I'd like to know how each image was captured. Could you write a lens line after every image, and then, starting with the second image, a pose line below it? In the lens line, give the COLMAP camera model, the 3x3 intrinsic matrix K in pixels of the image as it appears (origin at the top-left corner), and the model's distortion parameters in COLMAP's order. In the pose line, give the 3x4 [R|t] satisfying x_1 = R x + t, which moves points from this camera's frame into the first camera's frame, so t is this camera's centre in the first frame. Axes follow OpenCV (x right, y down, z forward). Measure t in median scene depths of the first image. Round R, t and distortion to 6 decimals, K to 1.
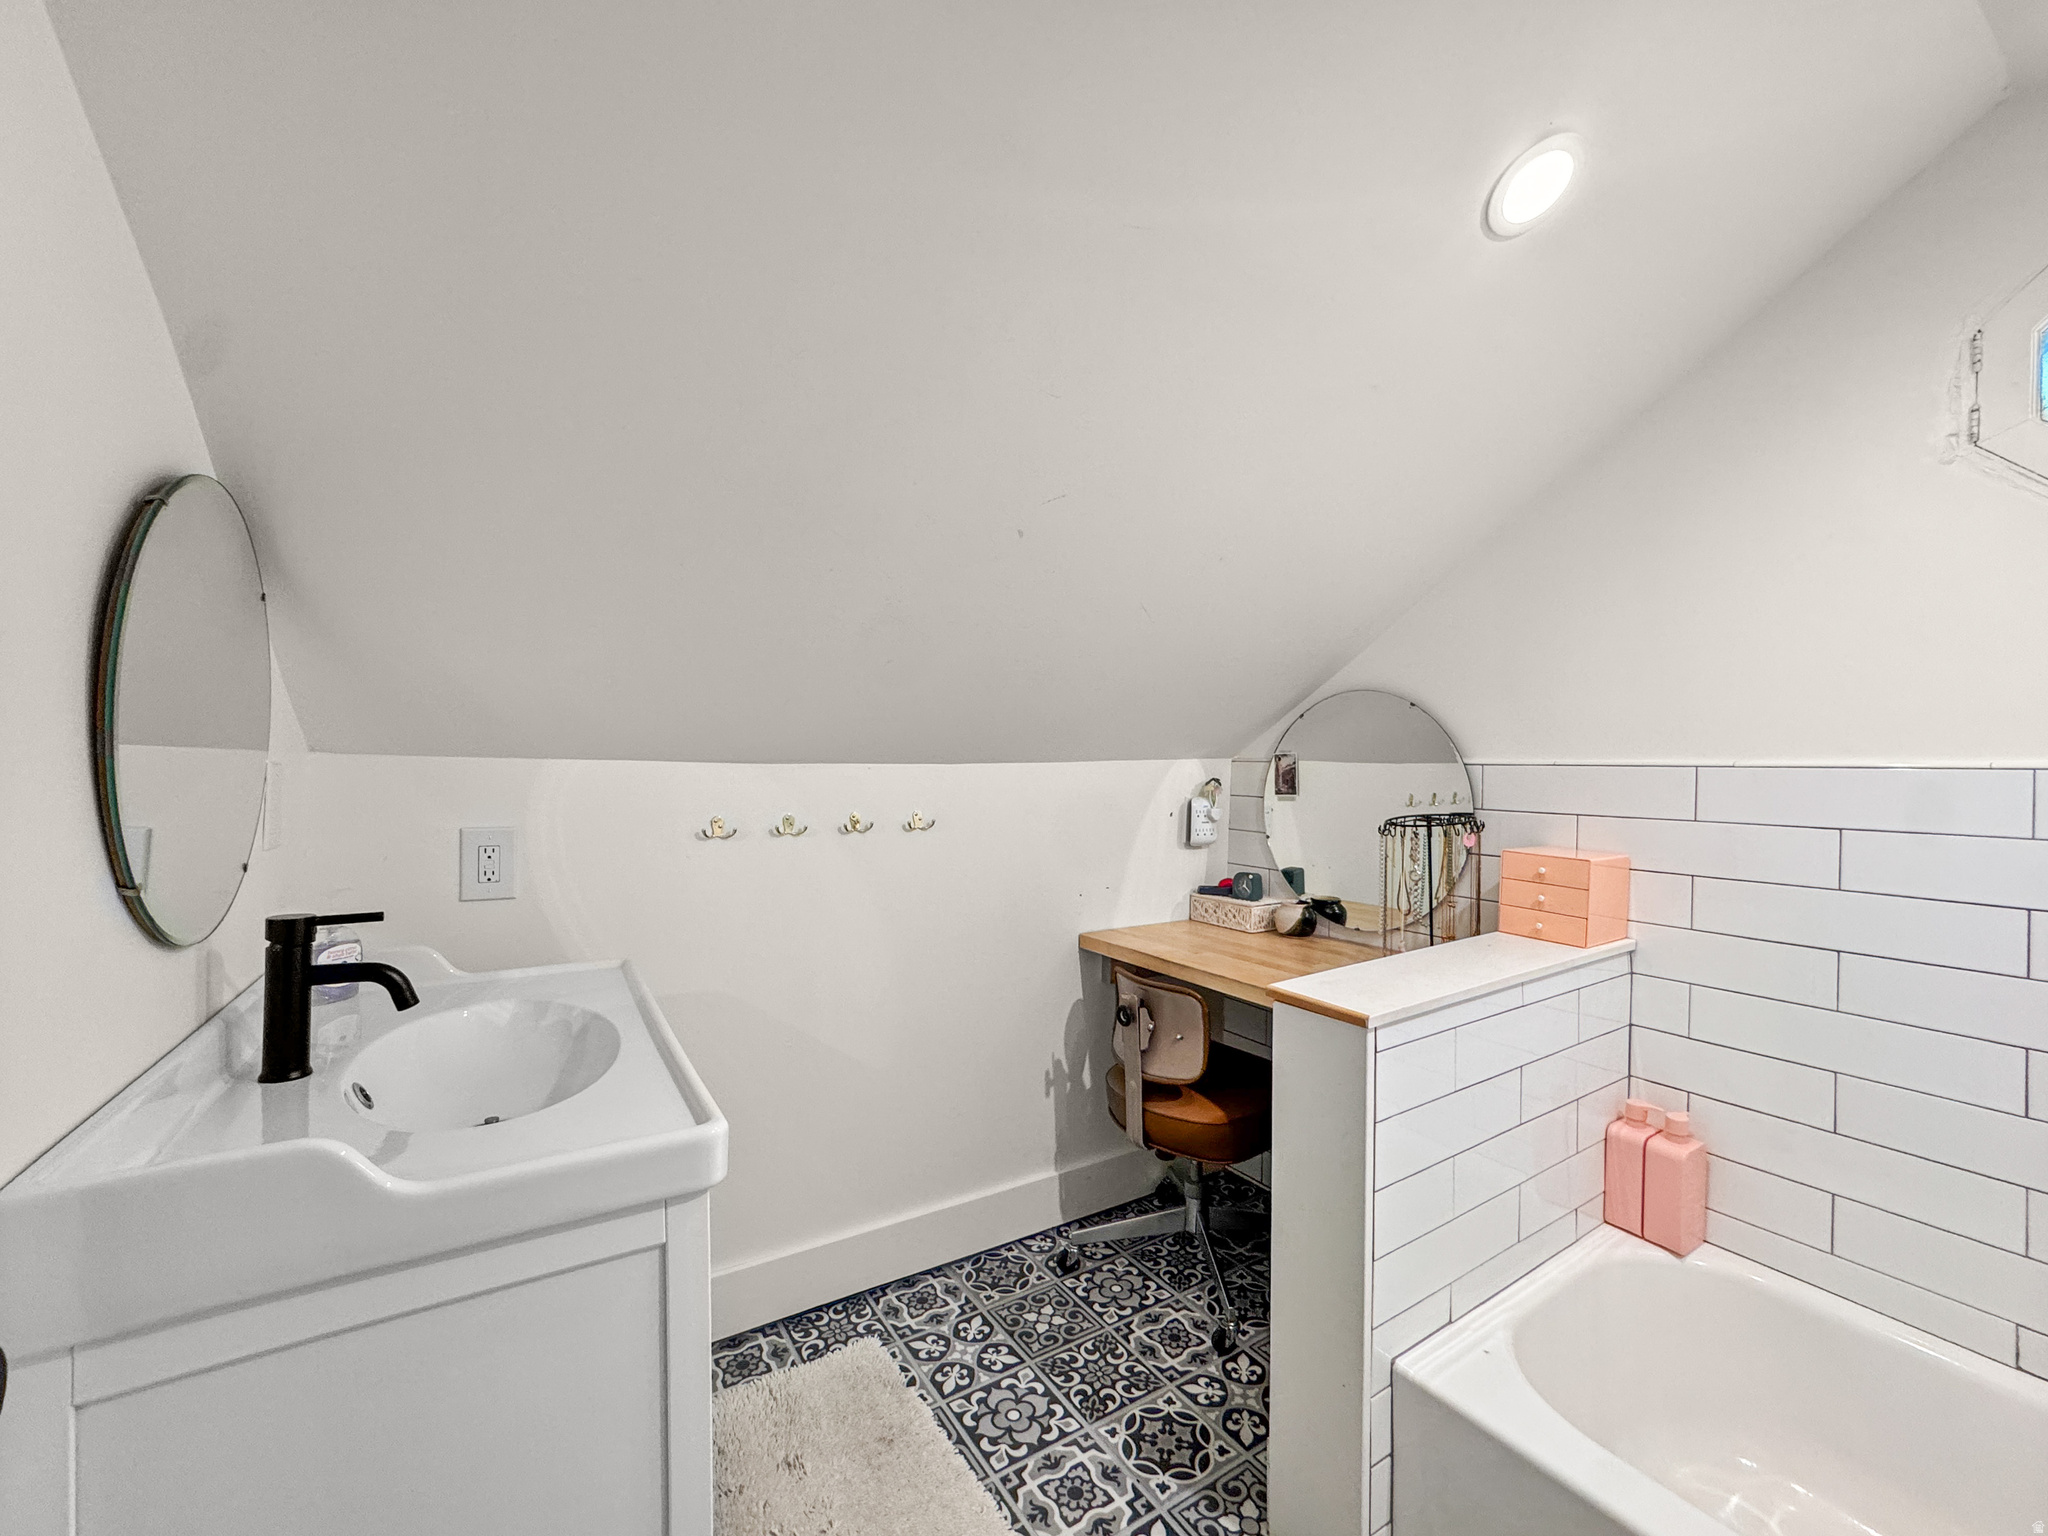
lens RADIAL K [[830.4, 0, 1024.0], [0, 830.4, 768.0], [0, 0, 1]] dist [-0.032915, 0.014378]
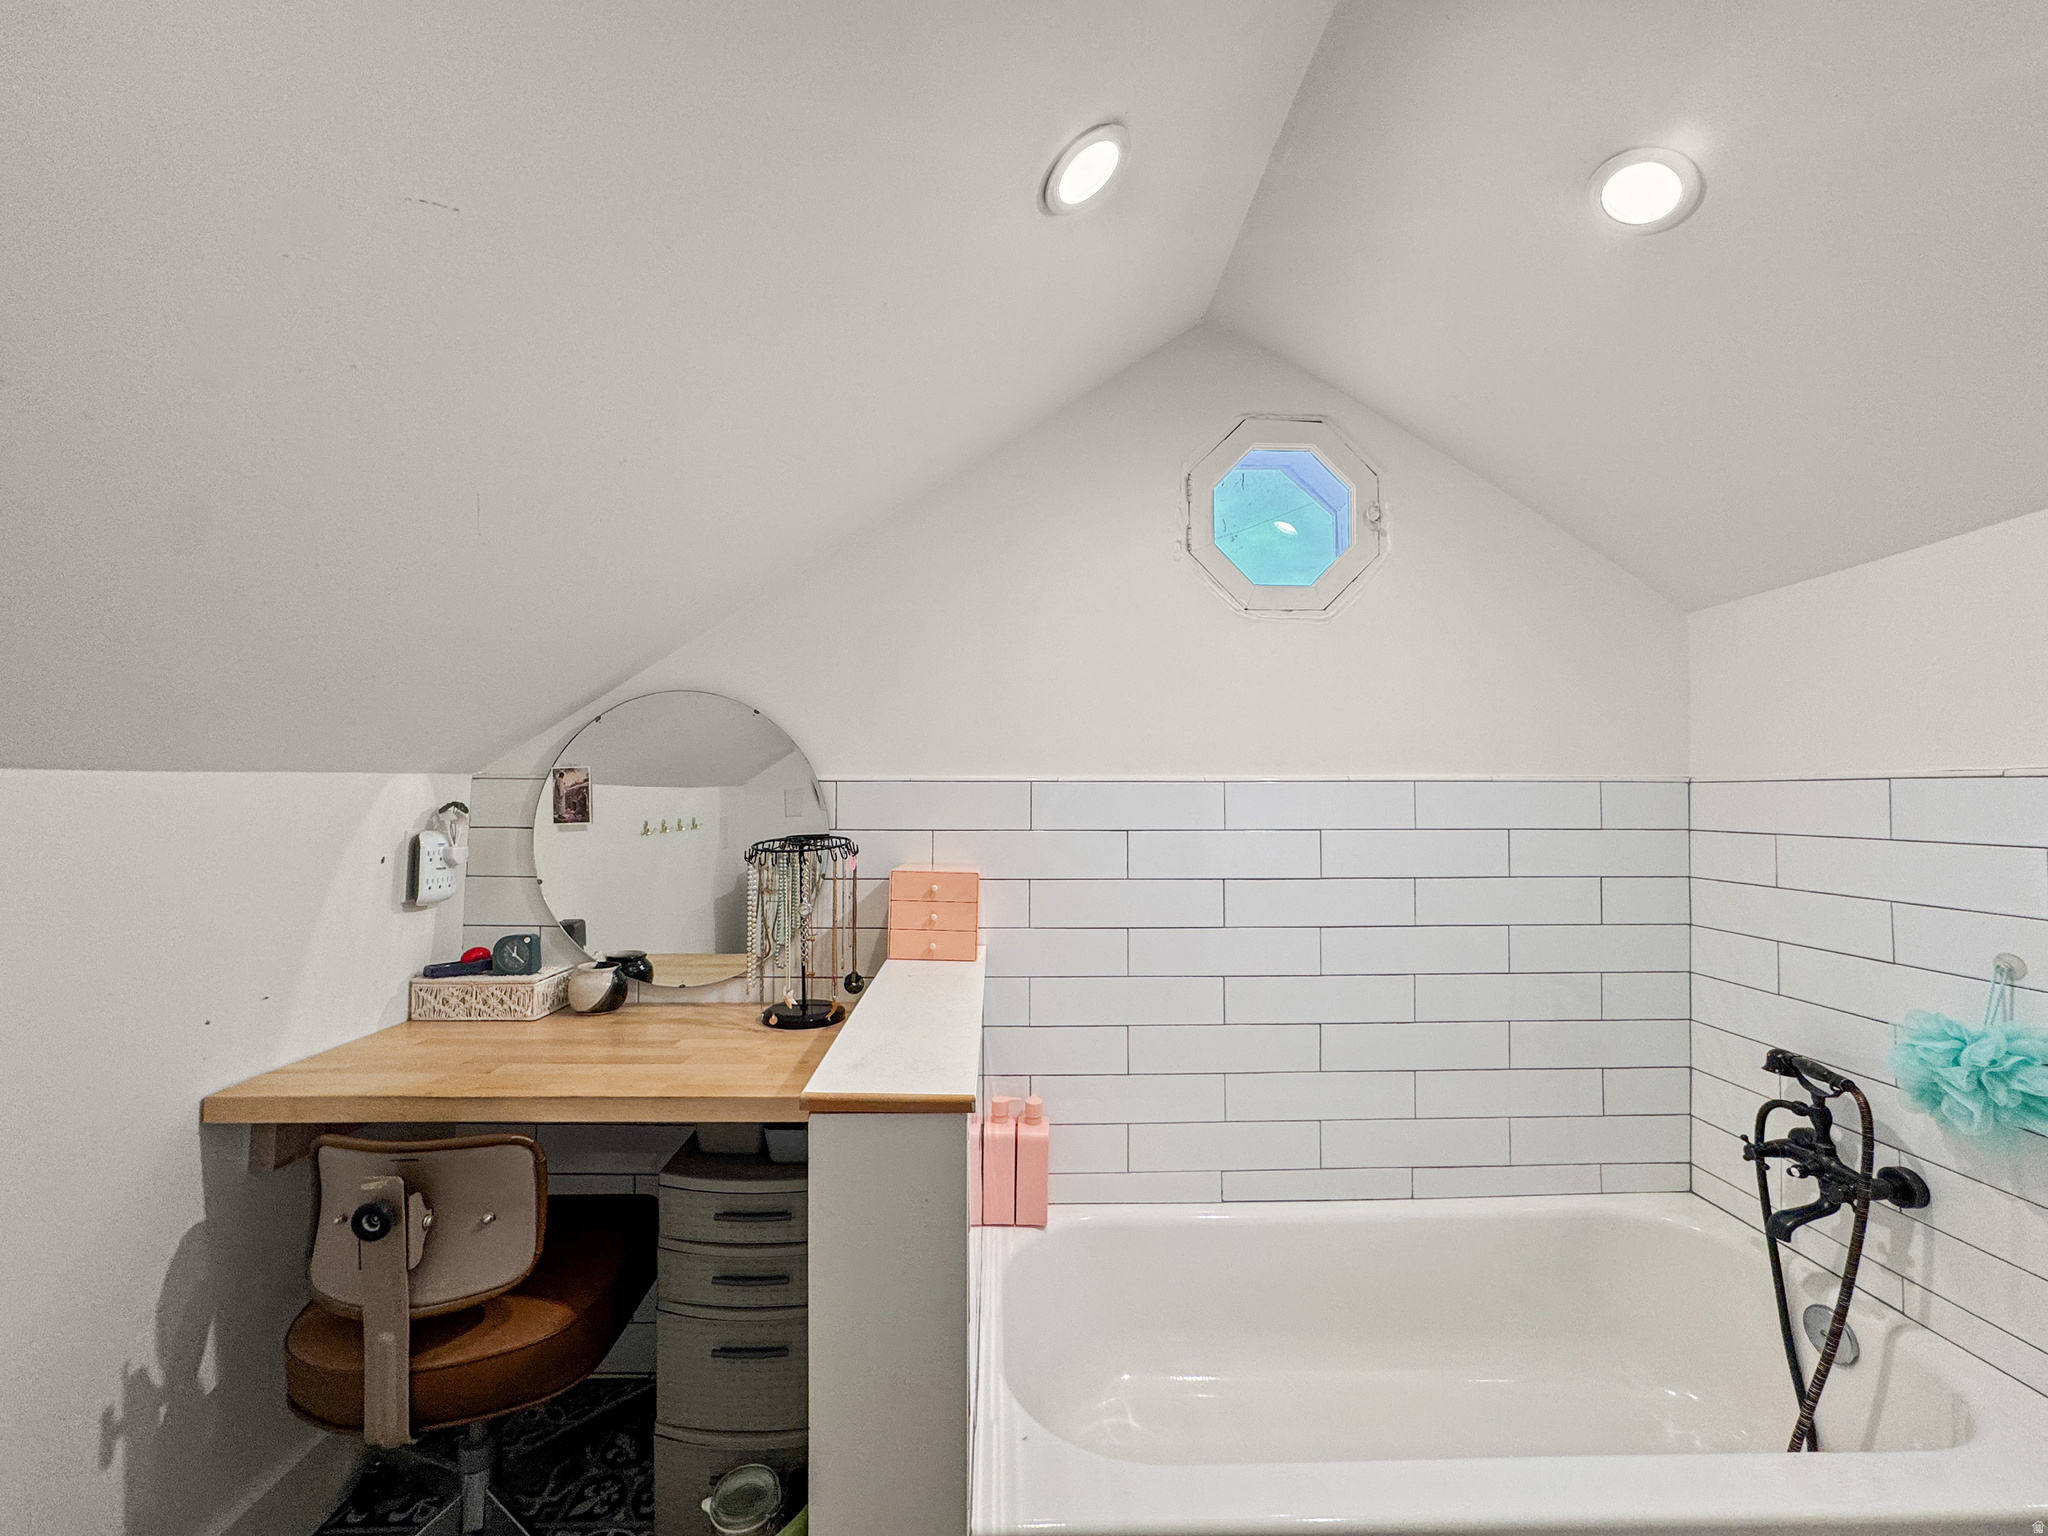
lens RADIAL K [[830.4, 0, 1024.0], [0, 830.4, 768.0], [0, 0, 1]] dist [-0.032915, 0.014378]
pose [[0.523191, 0.025192, 0.851843, -0.109736], [0.008922, 0.999346, -0.035034, 0.013671], [-0.852168, 0.025930, 0.522625, 0.286030]]
